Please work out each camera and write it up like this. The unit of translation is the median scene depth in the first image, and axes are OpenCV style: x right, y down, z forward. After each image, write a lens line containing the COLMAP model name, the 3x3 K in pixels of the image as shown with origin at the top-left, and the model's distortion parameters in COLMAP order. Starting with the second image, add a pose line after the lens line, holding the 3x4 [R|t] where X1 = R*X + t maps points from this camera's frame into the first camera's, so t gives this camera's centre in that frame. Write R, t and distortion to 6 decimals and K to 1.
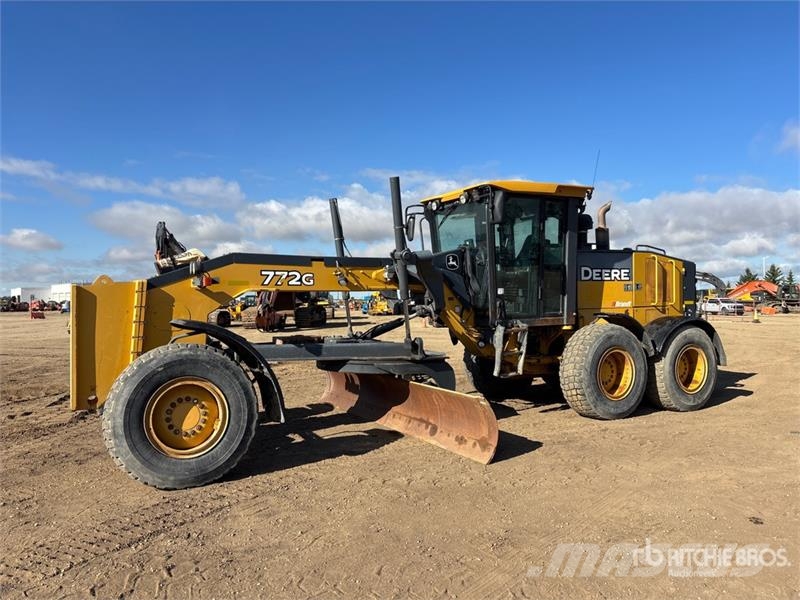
lens RADIAL K [[624.3, 0, 400.0], [0, 624.3, 300.0], [0, 0, 1]] dist [-0.004788, -0.000044]
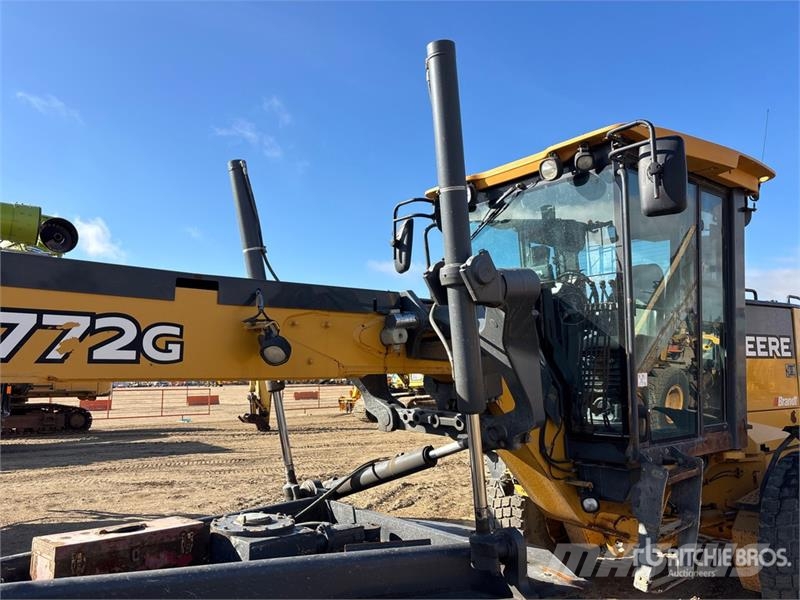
lens RADIAL K [[624.3, 0, 400.0], [0, 624.3, 300.0], [0, 0, 1]] dist [-0.004788, -0.000044]
pose [[0.988442, 0.026741, 0.149225, -0.063478], [-0.009136, 0.993039, -0.117432, -0.015871], [-0.151326, 0.114712, 0.981805, 0.564726]]
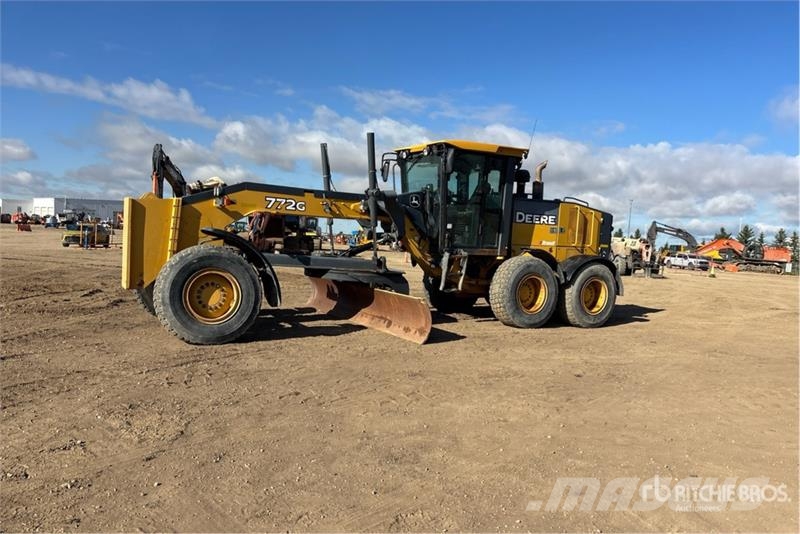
lens RADIAL K [[636.2, 0, 425.7], [0, 636.2, 295.8], [0, 0, 1]] dist [0.025356, -0.012007]
pose [[0.996506, 0.058242, 0.059870, 0.039757], [-0.063240, 0.994347, 0.085290, 0.020300], [-0.054564, -0.088778, 0.994556, -0.321819]]
